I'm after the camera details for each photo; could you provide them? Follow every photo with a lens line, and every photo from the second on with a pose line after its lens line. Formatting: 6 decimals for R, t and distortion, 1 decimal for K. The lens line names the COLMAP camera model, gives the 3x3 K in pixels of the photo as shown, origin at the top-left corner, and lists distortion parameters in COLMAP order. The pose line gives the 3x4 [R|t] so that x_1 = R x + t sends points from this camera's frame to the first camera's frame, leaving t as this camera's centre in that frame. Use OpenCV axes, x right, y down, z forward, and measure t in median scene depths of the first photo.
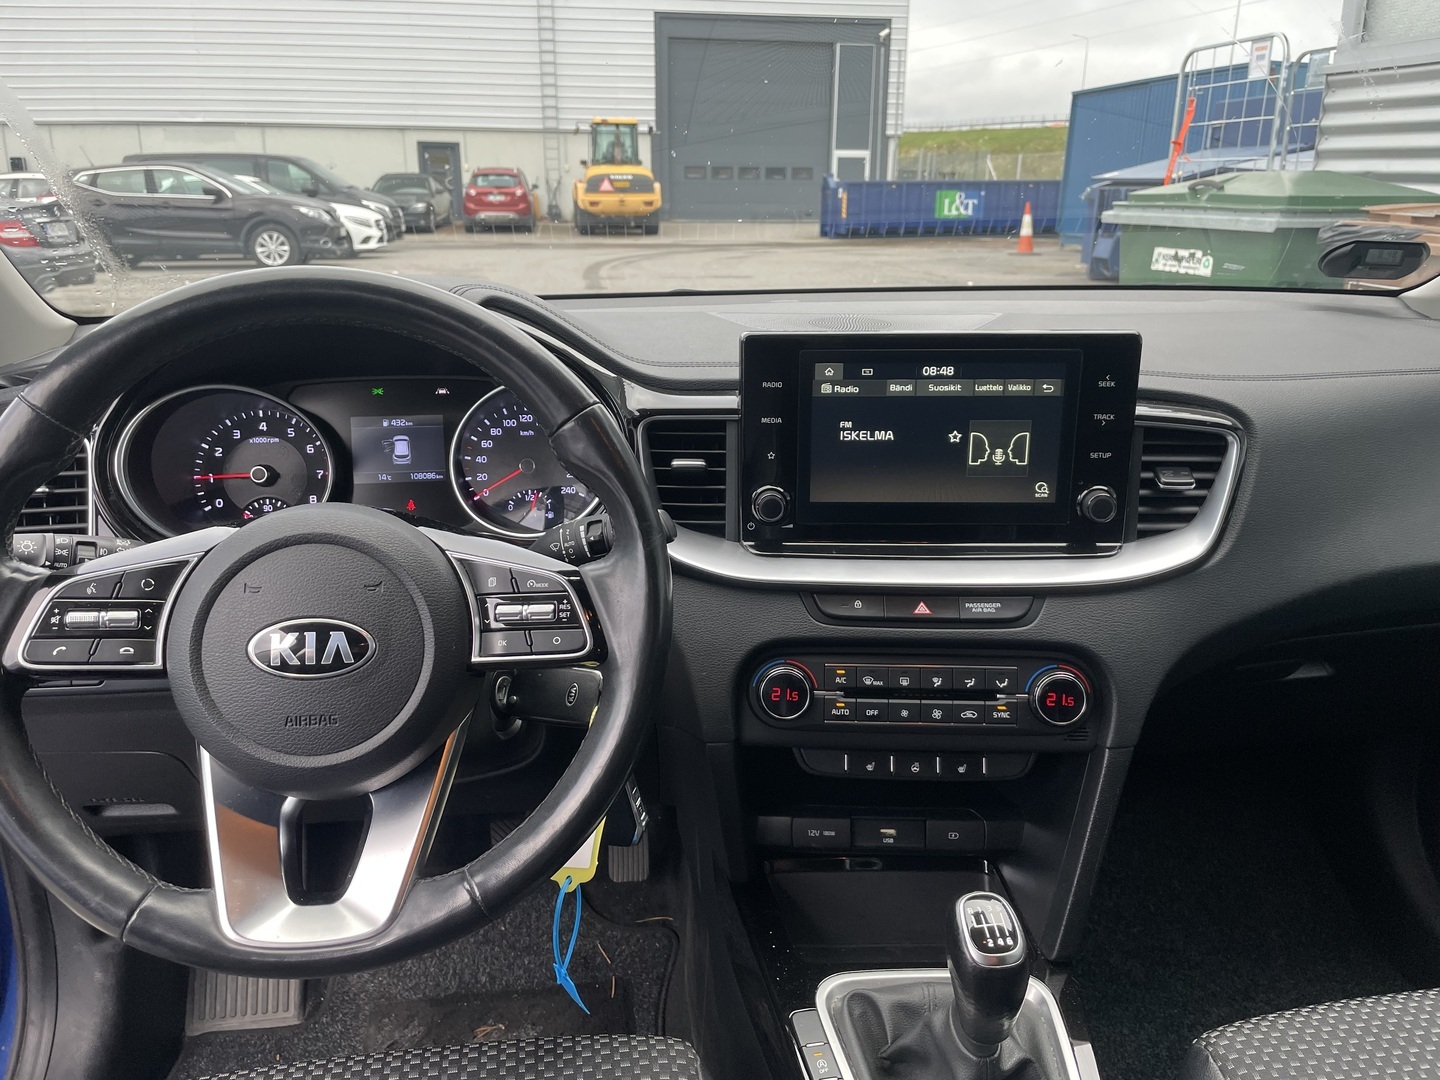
lens RADIAL K [[1099.3, 0, 720.0], [0, 1099.3, 540.0], [0, 0, 1]] dist [0.087767, -0.131189]
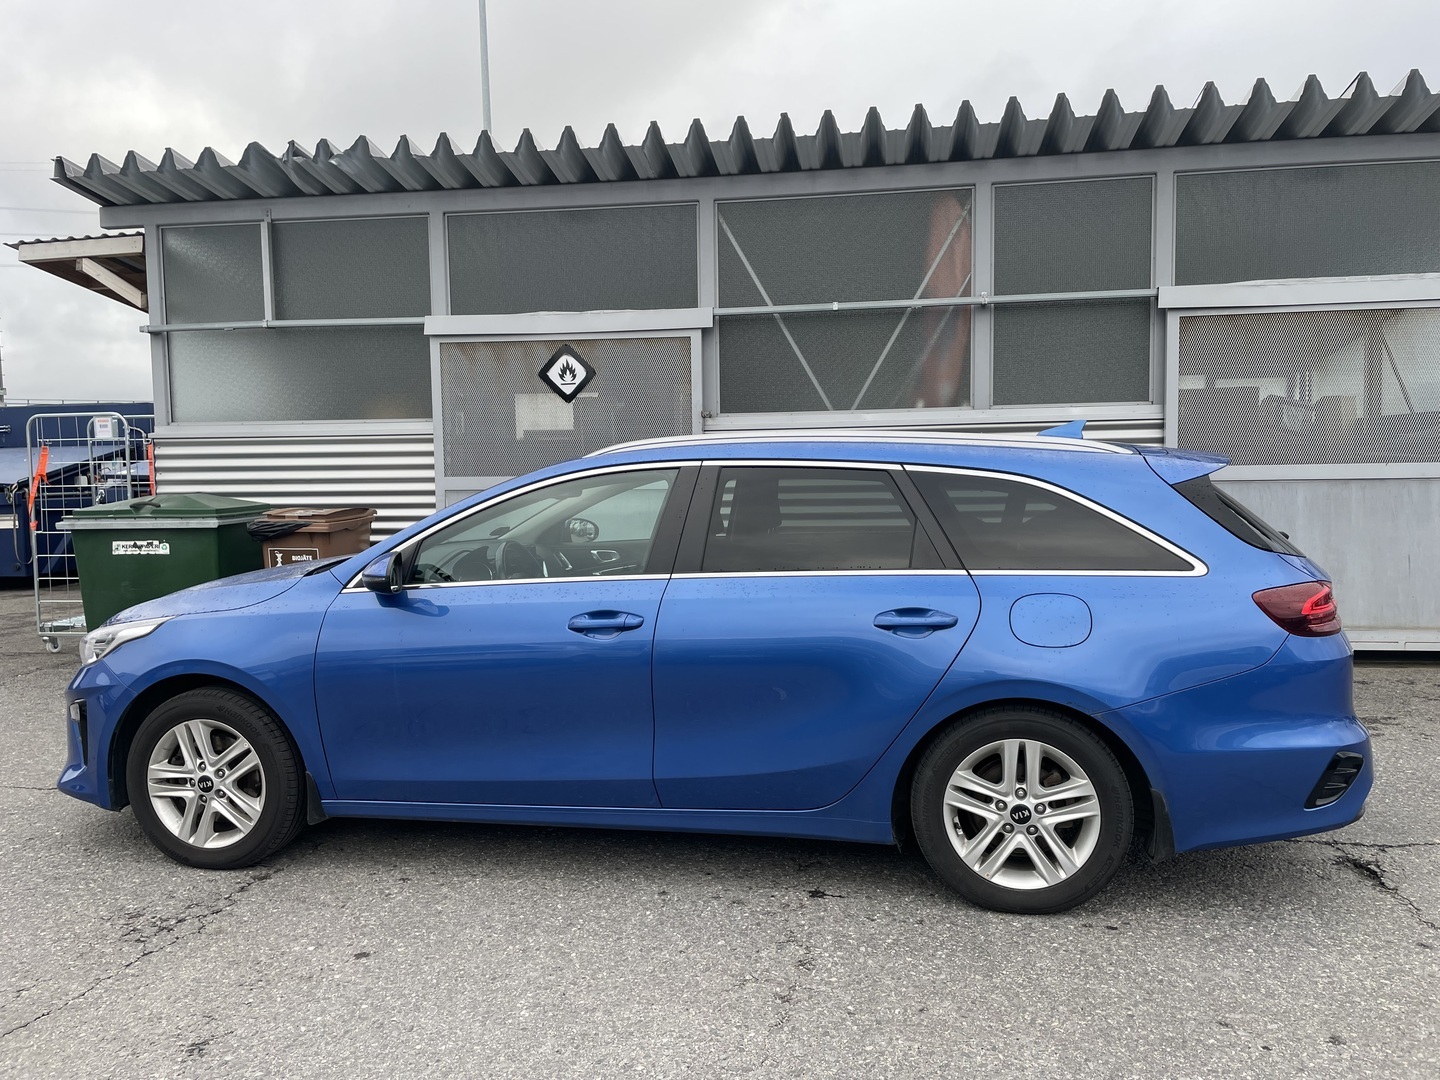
lens RADIAL K [[1087.5, 0, 720.0], [0, 1087.5, 540.0], [0, 0, 1]] dist [0.096619, -0.131808]
pose [[0.326547, -0.077981, 0.941959, -0.706691], [0.304339, 0.952190, -0.026677, 0.035617], [-0.894844, 0.295385, 0.334668, -0.268418]]
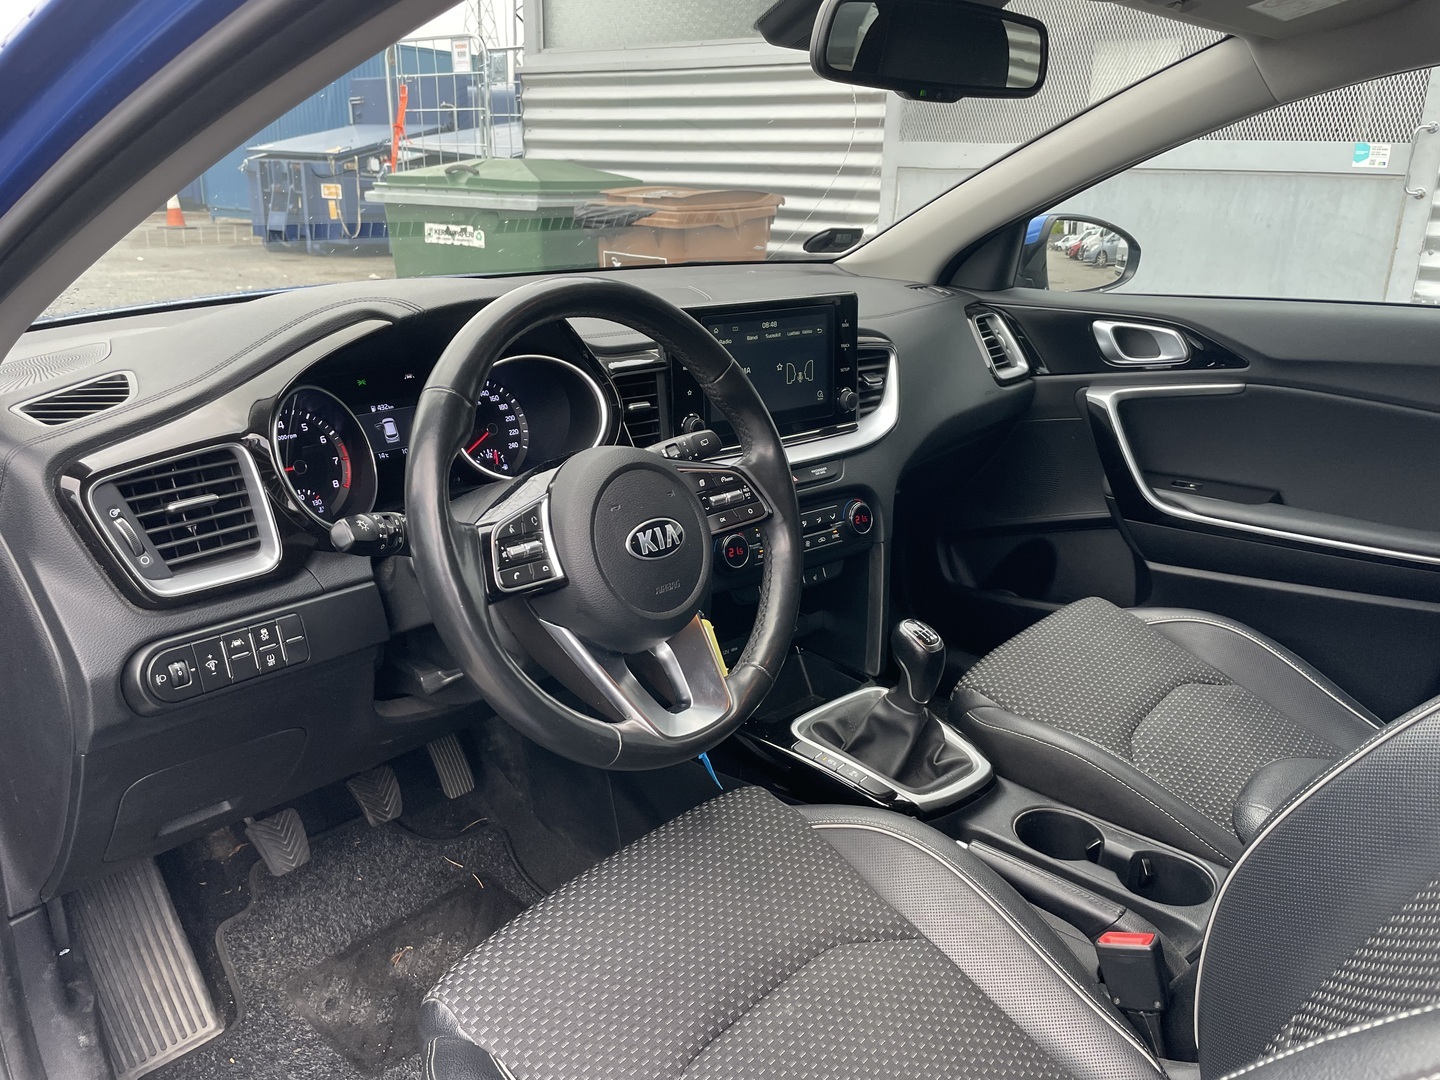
lens RADIAL K [[1099.3, 0, 720.0], [0, 1099.3, 540.0], [0, 0, 1]] dist [0.087767, -0.131189]
pose [[0.745014, -0.199553, 0.636500, -0.135547], [0.183876, 0.978672, 0.091604, -0.002040], [-0.641205, 0.048791, 0.765817, -0.017559]]
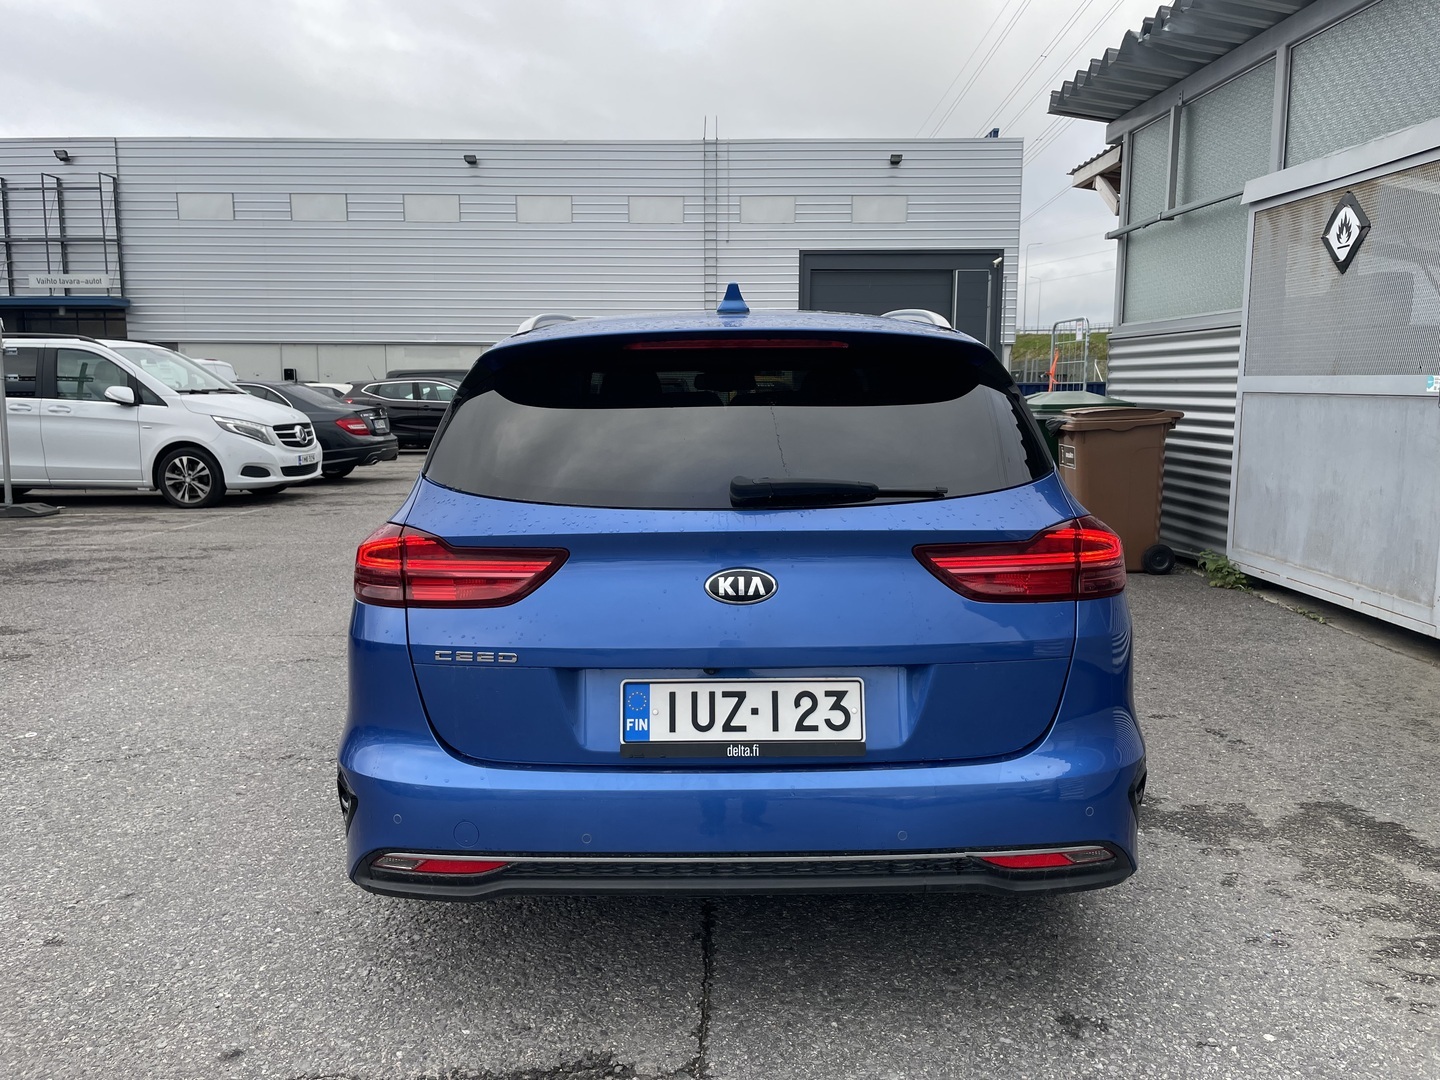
lens RADIAL K [[1087.5, 0, 720.0], [0, 1087.5, 540.0], [0, 0, 1]] dist [0.096619, -0.131808]
pose [[0.990476, 0.012323, -0.137132, 0.146804], [-0.035176, 0.985582, -0.165501, 0.209375], [0.133115, 0.168748, 0.976629, -0.725424]]
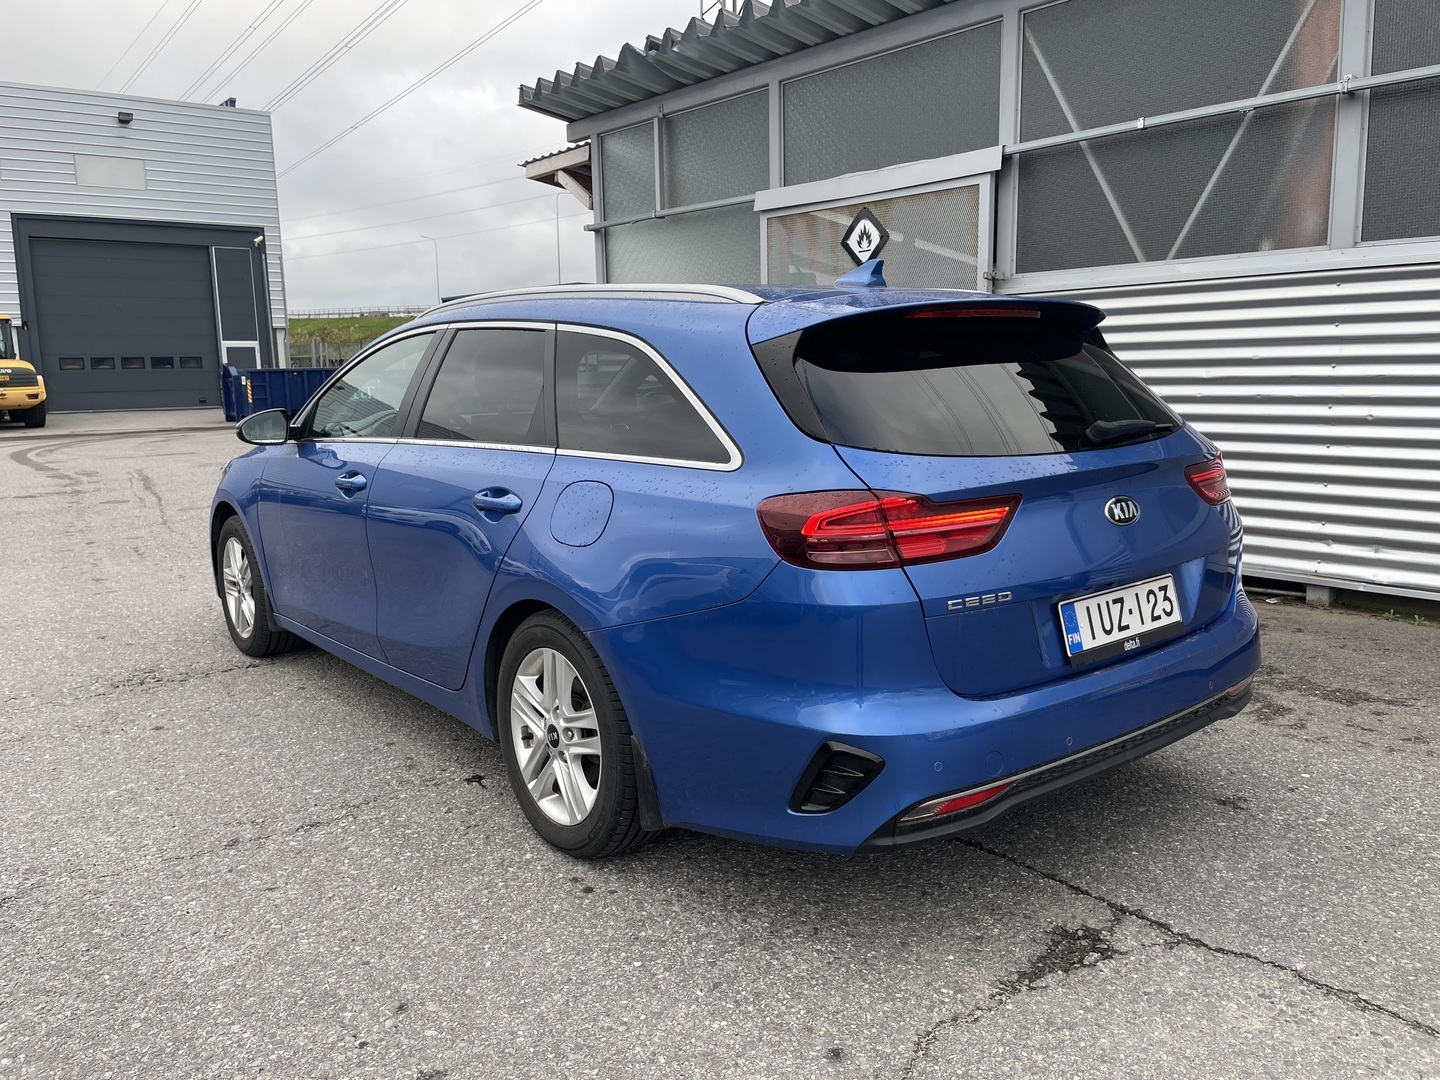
lens RADIAL K [[1087.5, 0, 720.0], [0, 1087.5, 540.0], [0, 0, 1]] dist [0.096619, -0.131808]
pose [[0.858108, -0.104788, 0.502664, -0.271820], [0.180091, 0.978187, -0.103520, 0.192235], [-0.480852, 0.179357, 0.858261, -0.668021]]
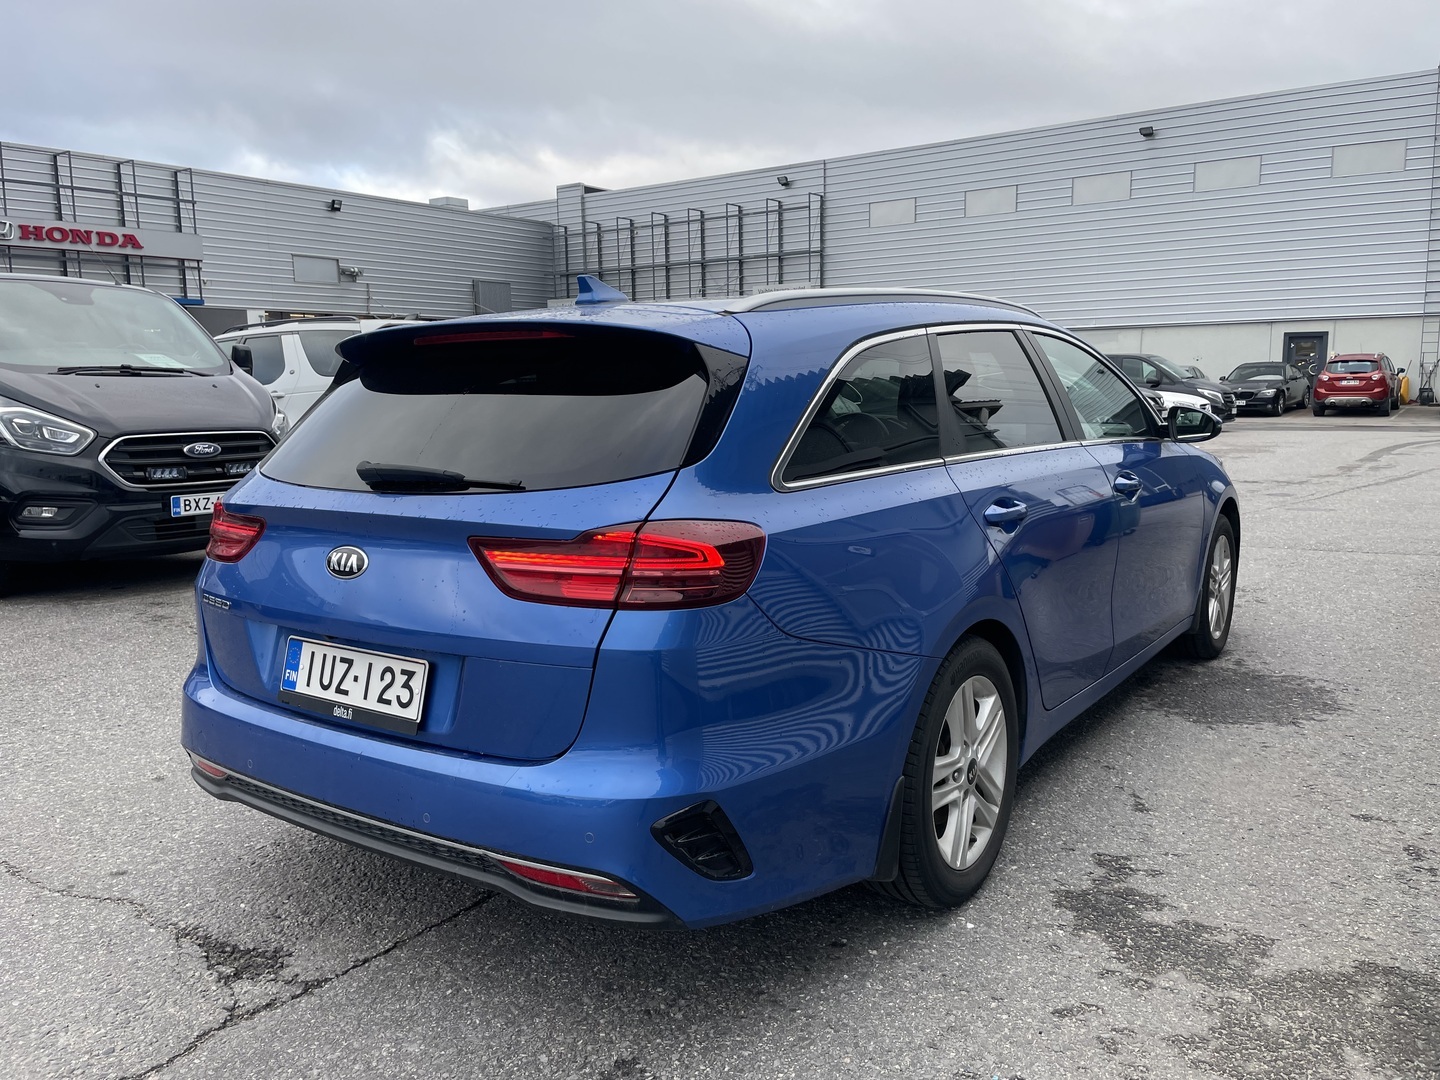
lens RADIAL K [[1087.5, 0, 720.0], [0, 1087.5, 540.0], [0, 0, 1]] dist [0.096619, -0.131808]
pose [[0.727224, 0.082244, -0.681455, 0.482807], [-0.188644, 0.978513, -0.083218, 0.162705], [0.659968, 0.189071, 0.727113, -0.565600]]
